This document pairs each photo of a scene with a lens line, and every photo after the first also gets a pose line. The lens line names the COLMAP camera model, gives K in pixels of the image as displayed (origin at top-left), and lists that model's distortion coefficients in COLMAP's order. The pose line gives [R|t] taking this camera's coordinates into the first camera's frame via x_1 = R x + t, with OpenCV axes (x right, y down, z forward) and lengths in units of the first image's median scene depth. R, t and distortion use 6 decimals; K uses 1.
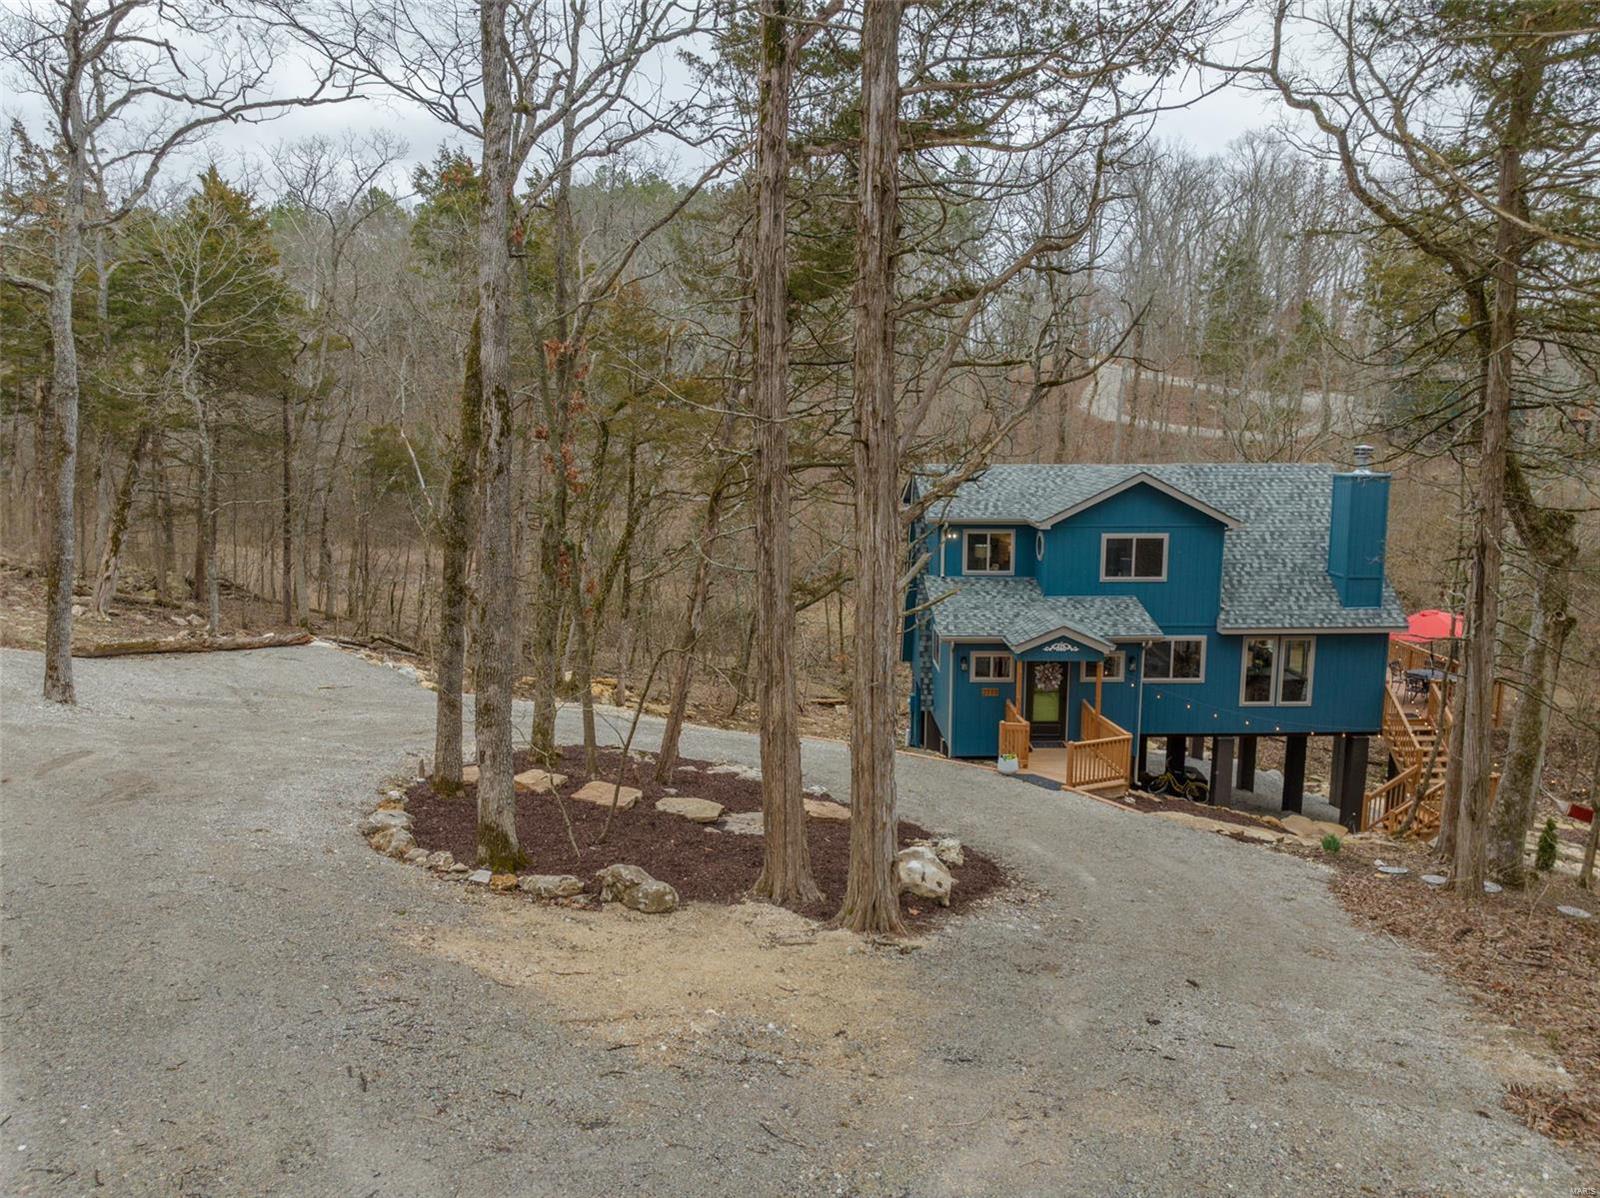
lens RADIAL K [[1110.8, 0, 800.0], [0, 1110.8, 599.0], [0, 0, 1]] dist [-0.029110, -0.028490]
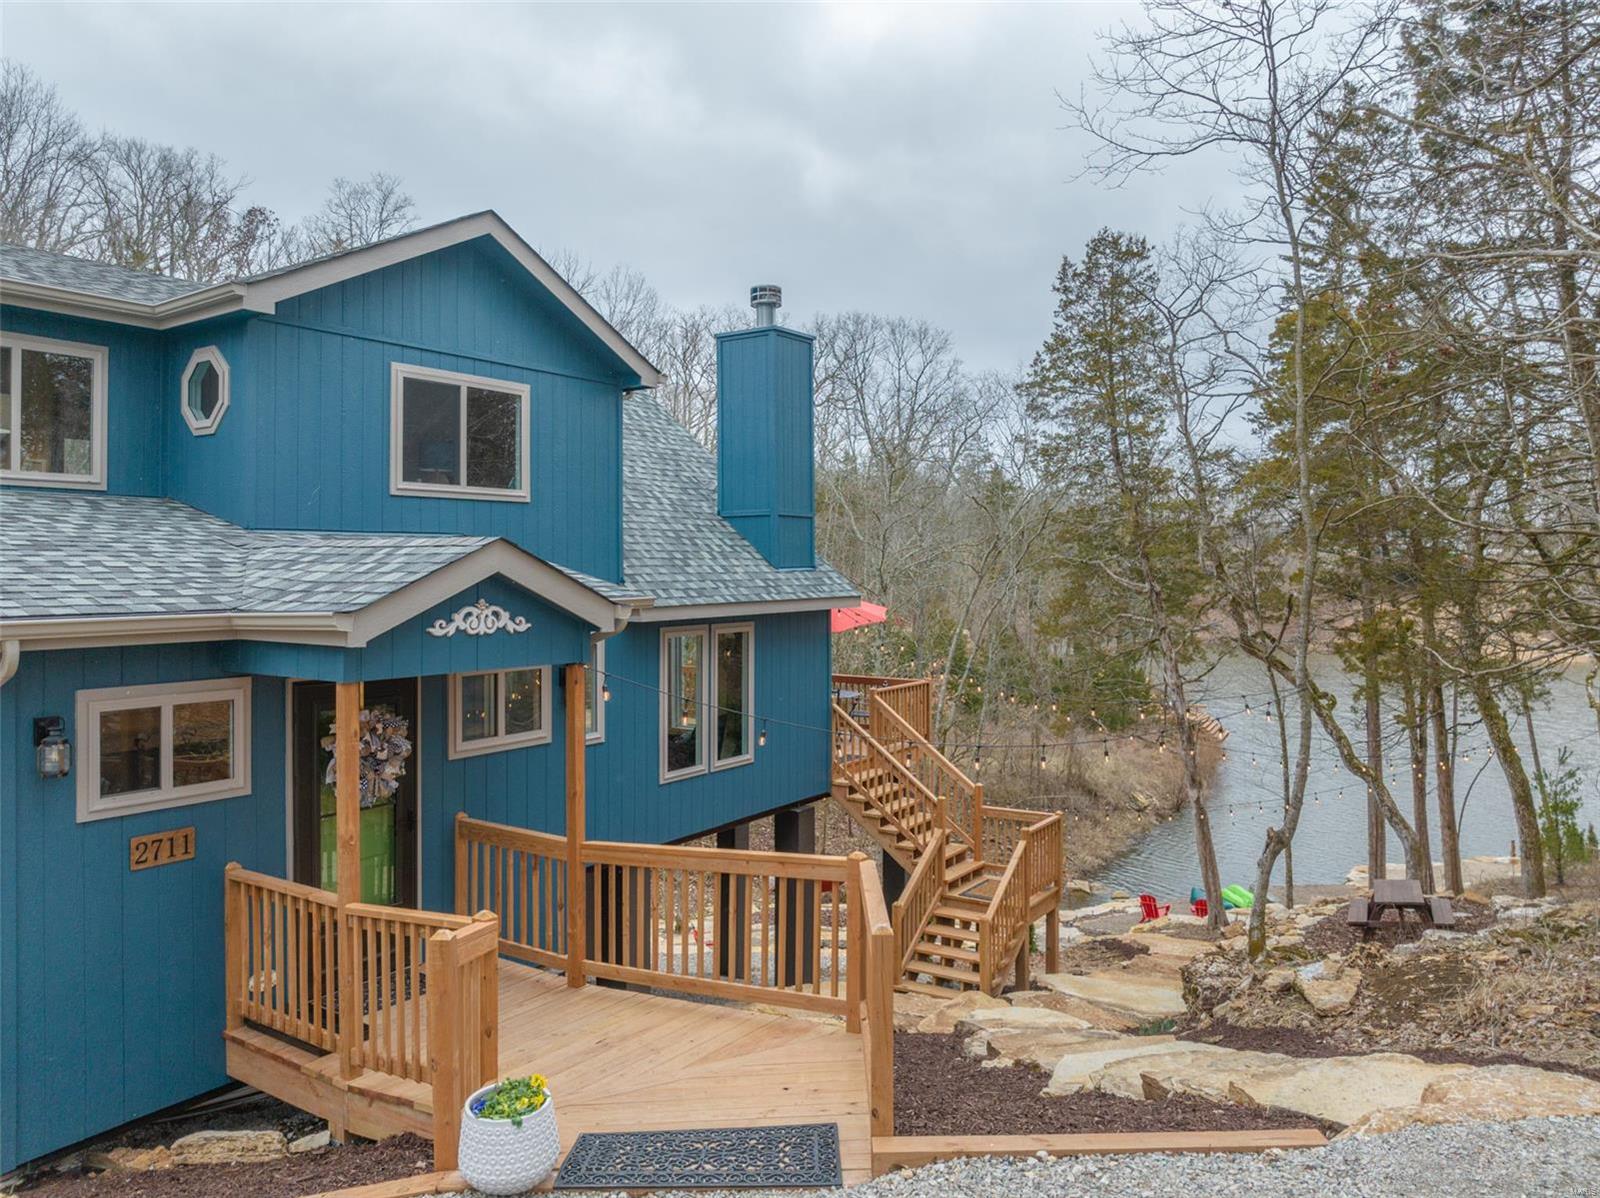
lens RADIAL K [[1127.8, 0, 786.9], [0, 1127.8, 558.3], [0, 0, 1]] dist [-0.038209, -0.004210]
pose [[0.557360, 0.010033, 0.830210, 0.037637], [0.136055, 0.985307, -0.103247, 0.060917], [-0.819047, 0.170500, 0.547806, 0.696950]]
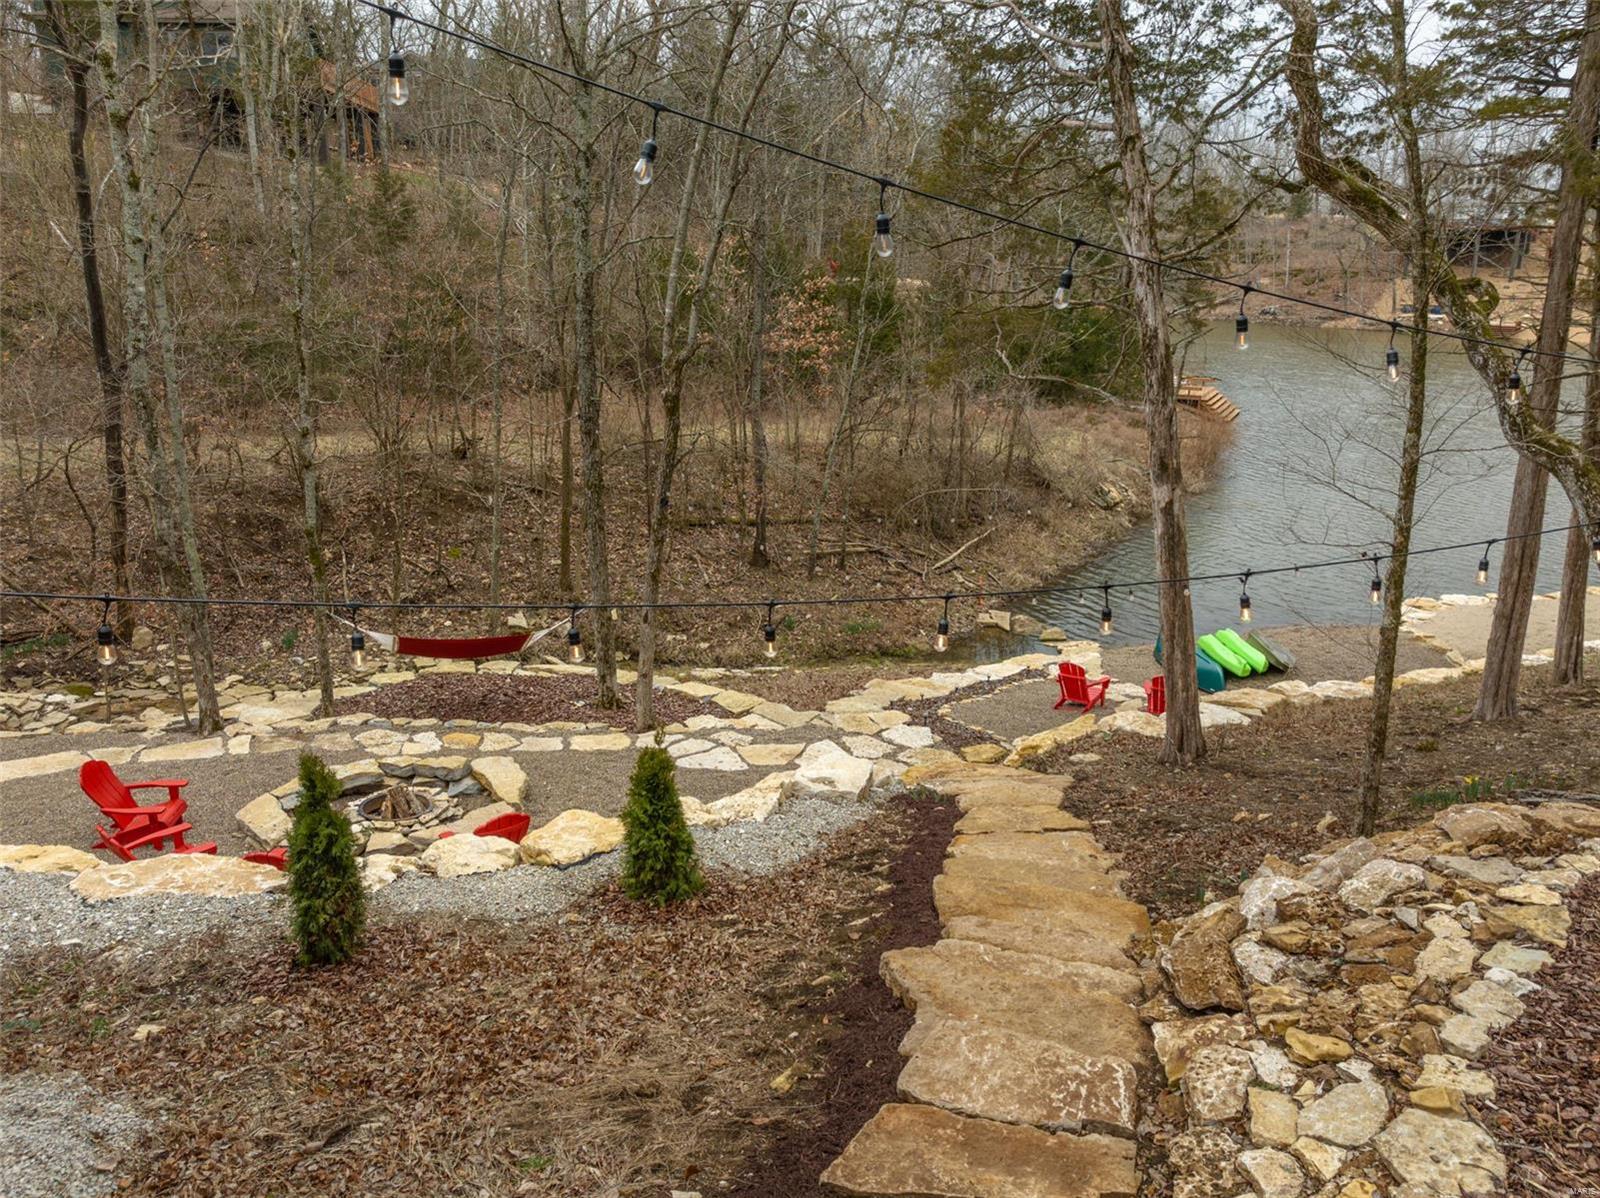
lens RADIAL K [[1110.8, 0, 800.0], [0, 1110.8, 599.0], [0, 0, 1]] dist [-0.029110, -0.028490]
pose [[0.558307, -0.242925, 0.793272, 0.617424], [0.128911, 0.969959, 0.206304, 0.142459], [-0.819558, -0.012919, 0.572851, 0.841796]]
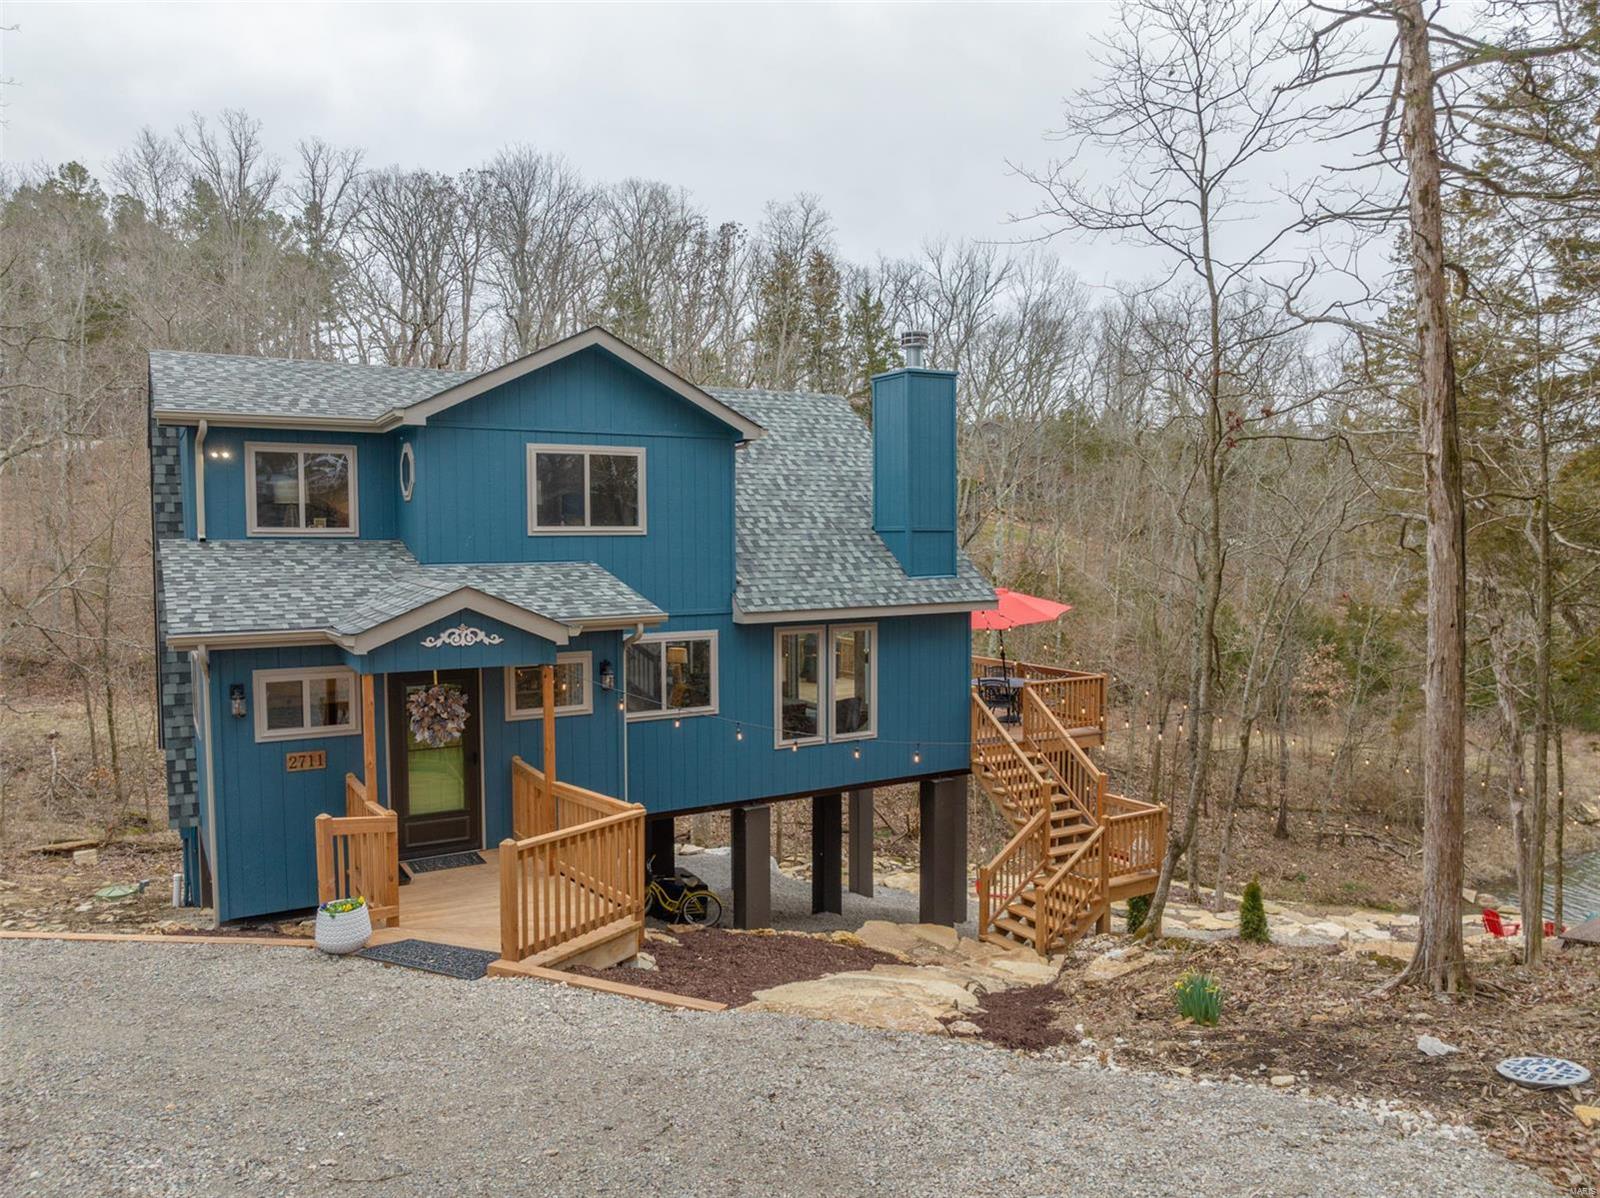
lens RADIAL K [[1110.8, 0, 800.0], [0, 1110.8, 599.0], [0, 0, 1]] dist [-0.029110, -0.028490]
pose [[0.856540, -0.028716, 0.515281, 0.109317], [0.082961, 0.993127, -0.082557, 0.068615], [-0.509369, 0.113461, 0.853036, 0.489560]]
